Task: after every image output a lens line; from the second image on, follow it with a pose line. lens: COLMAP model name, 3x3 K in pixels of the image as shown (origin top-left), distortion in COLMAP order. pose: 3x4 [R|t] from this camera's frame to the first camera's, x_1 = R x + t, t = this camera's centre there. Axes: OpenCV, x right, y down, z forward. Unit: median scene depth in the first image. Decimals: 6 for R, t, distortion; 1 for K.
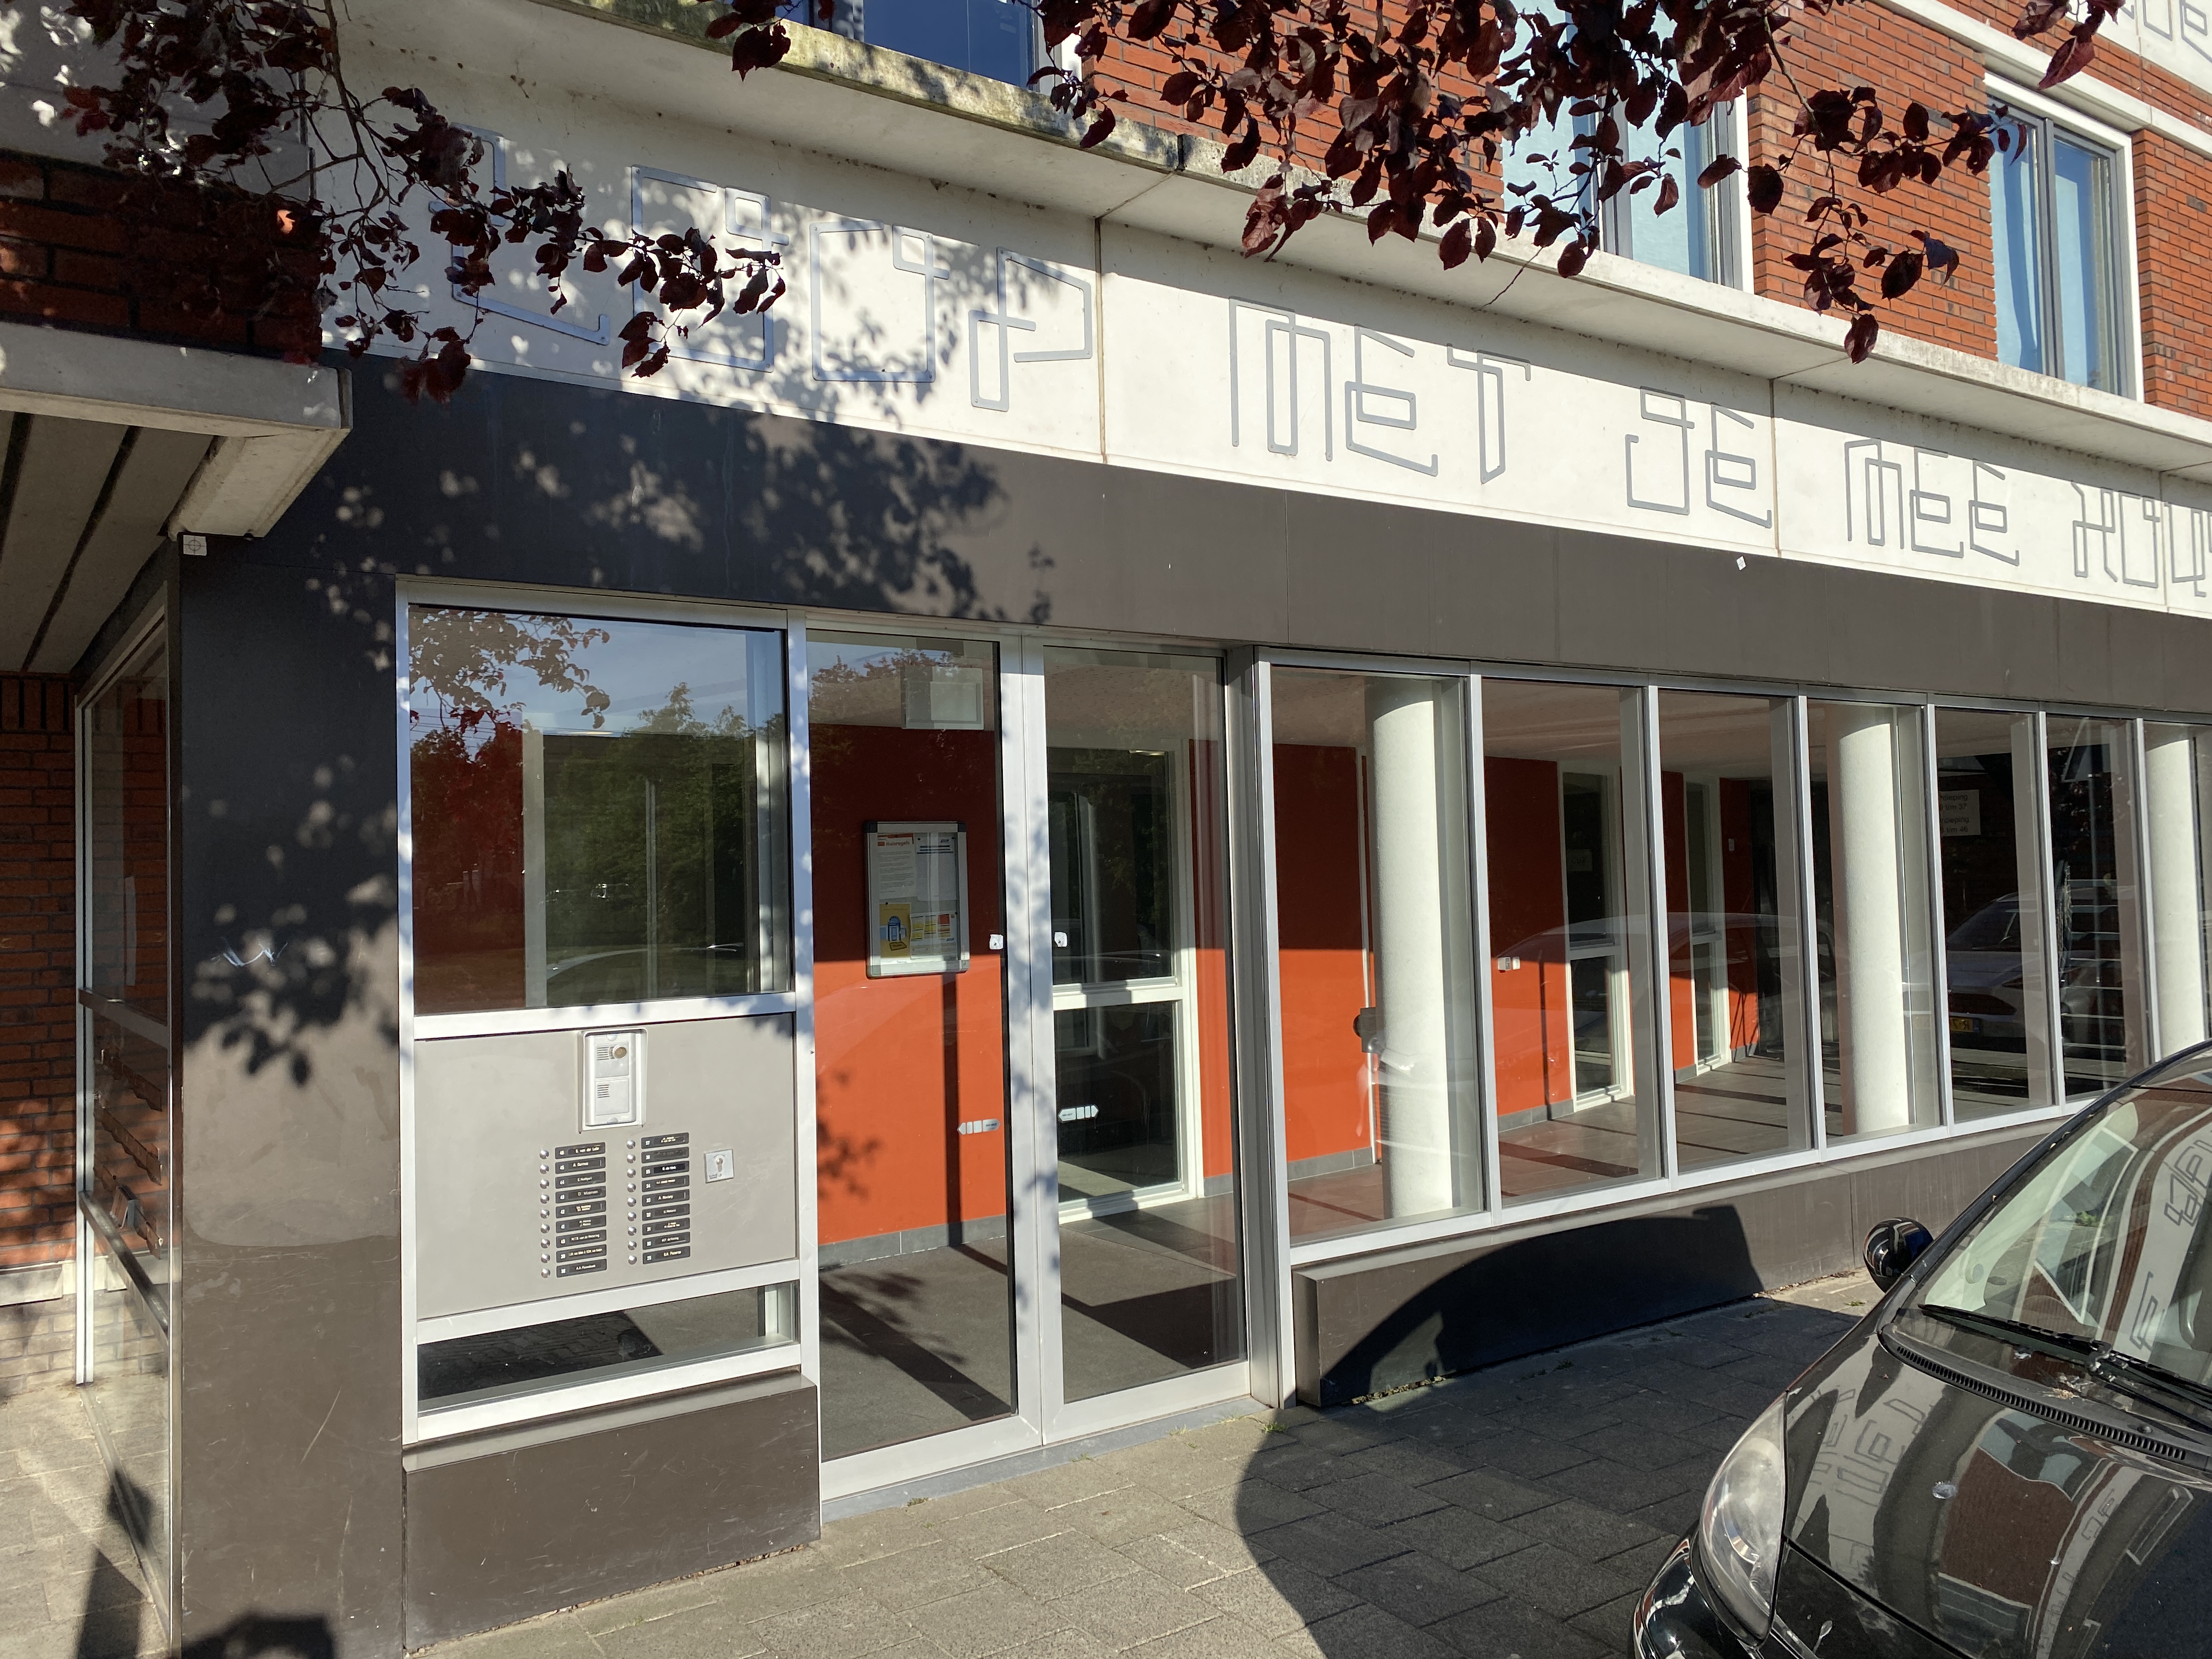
lens RADIAL K [[1629.8, 0, 1106.0], [0, 1629.8, 829.5], [0, 0, 1]] dist [0.039736, -0.027732]
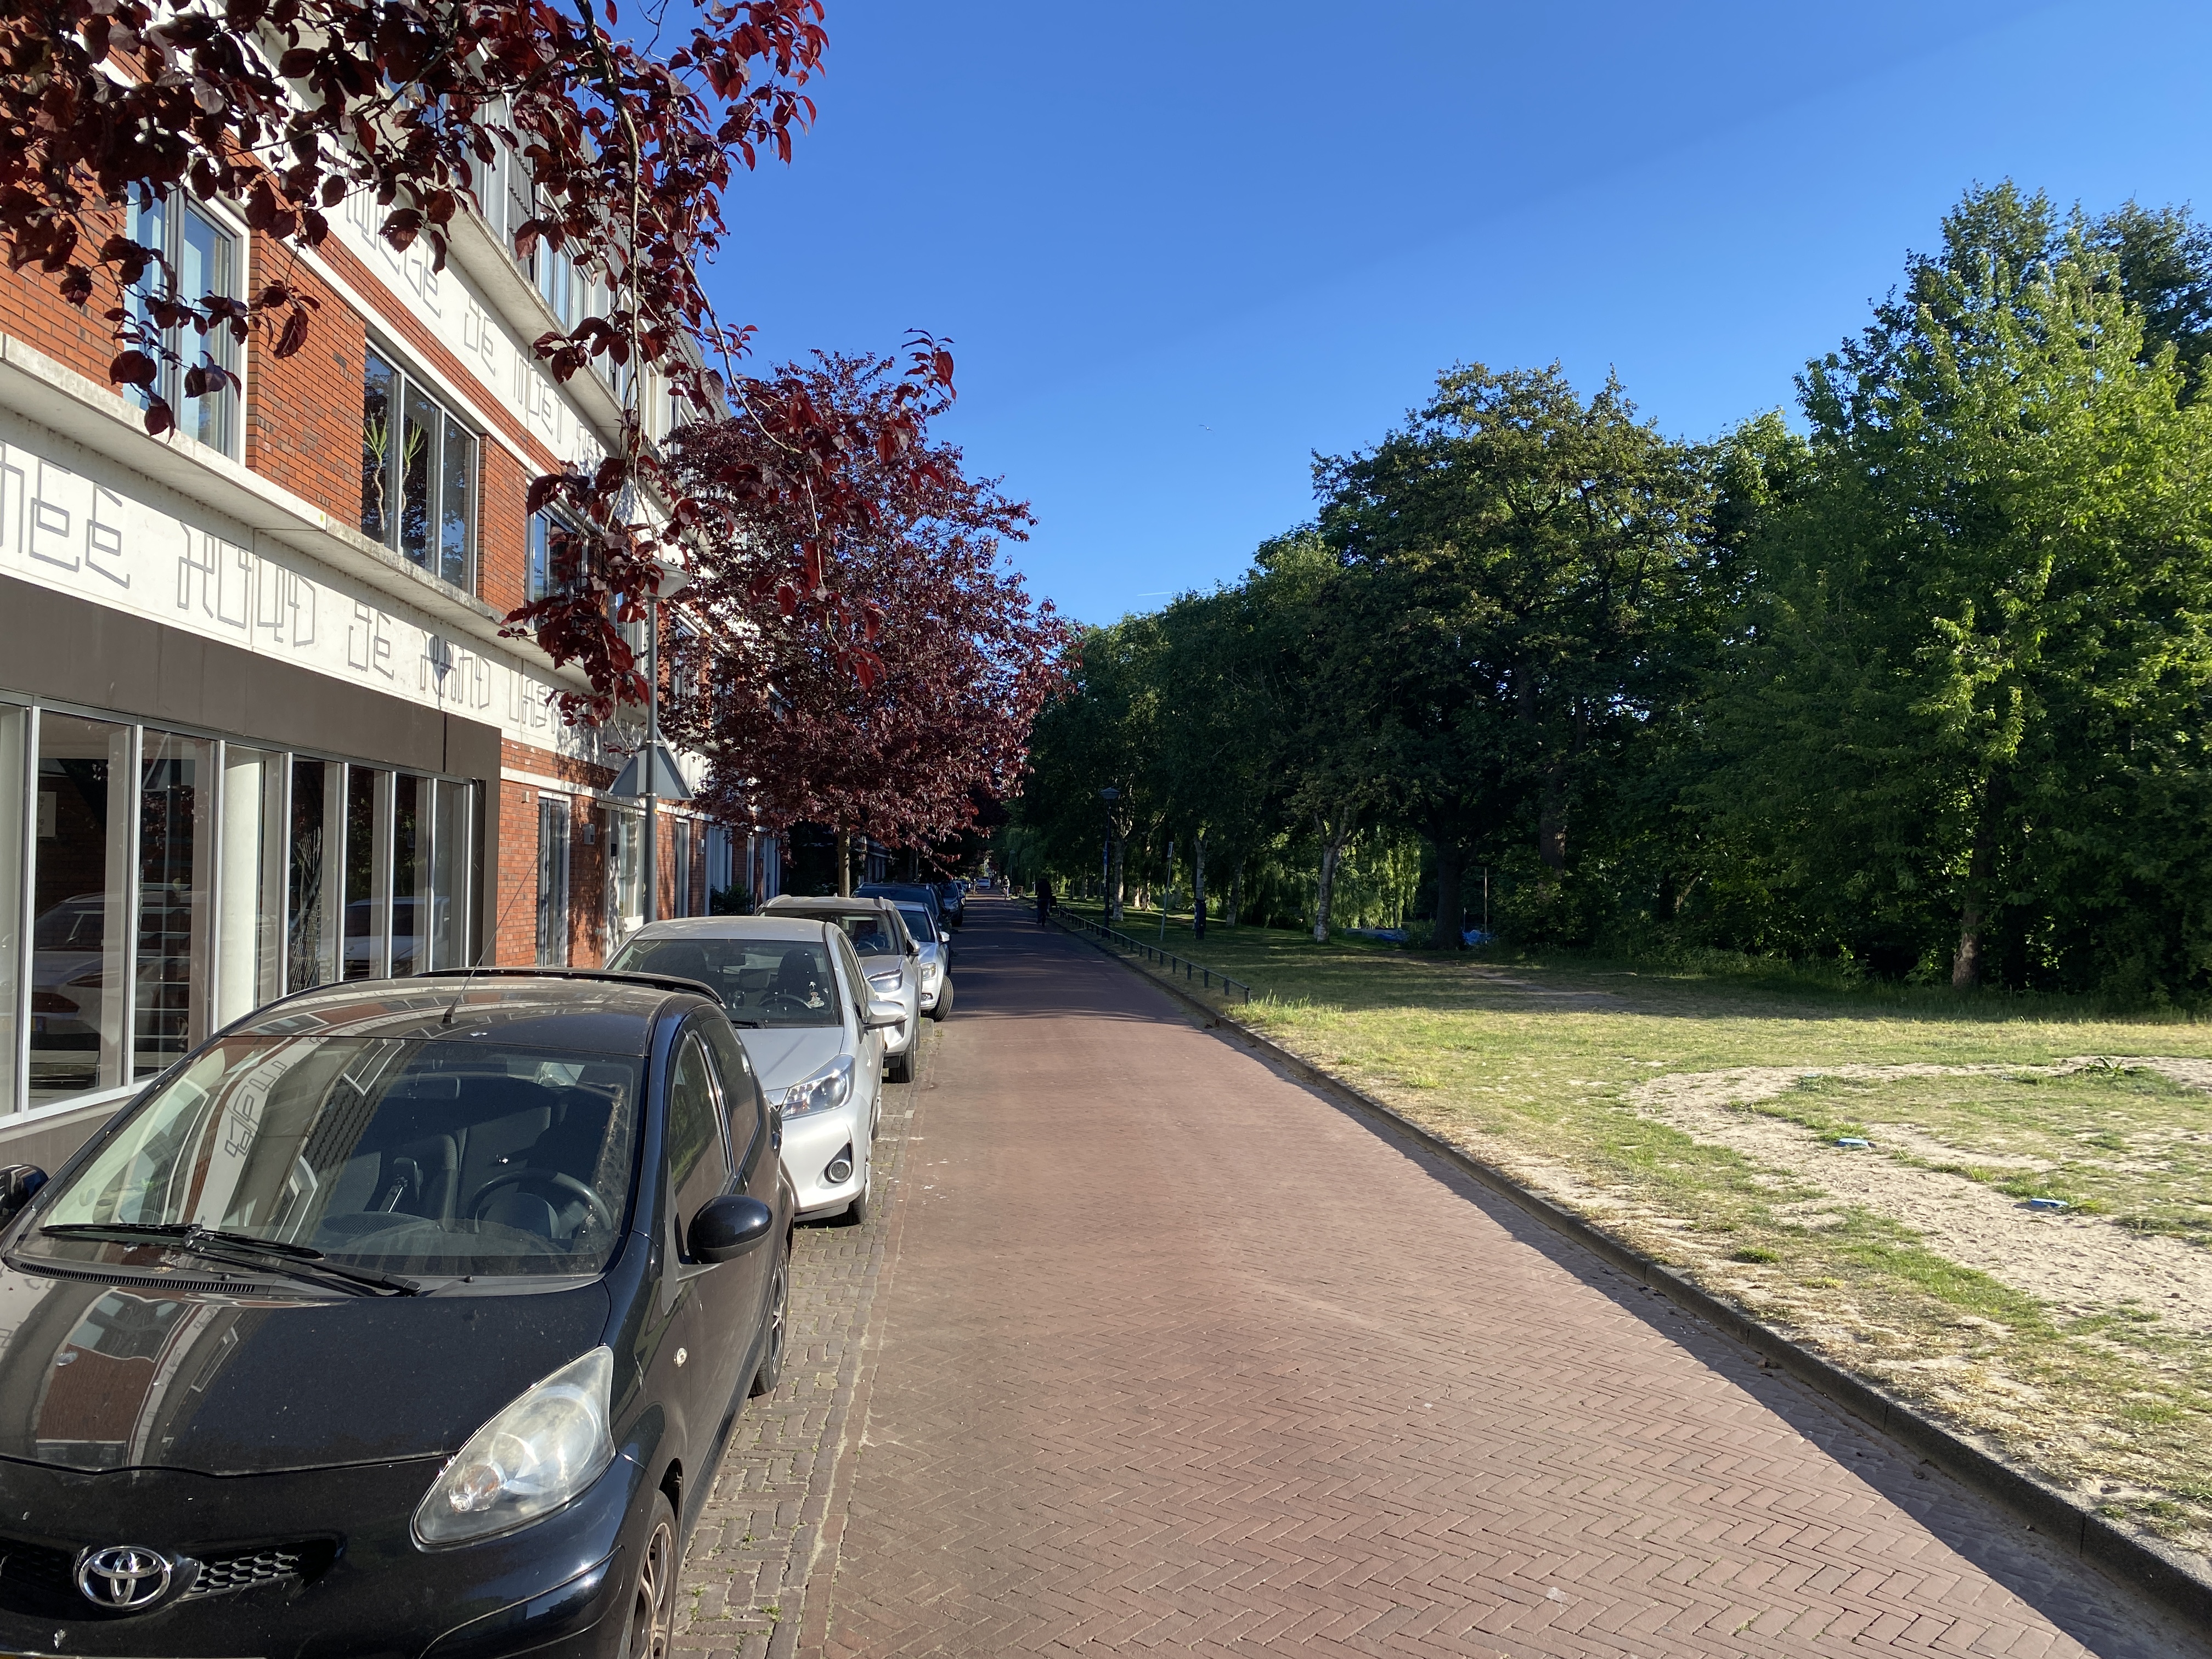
lens RADIAL K [[1629.8, 0, 1106.0], [0, 1629.8, 829.5], [0, 0, 1]] dist [0.039736, -0.027732]
pose [[0.481428, 0.060133, 0.874420, -0.073825], [-0.055742, 0.997725, -0.037923, 0.002798], [-0.874711, -0.030485, 0.483685, -0.089889]]
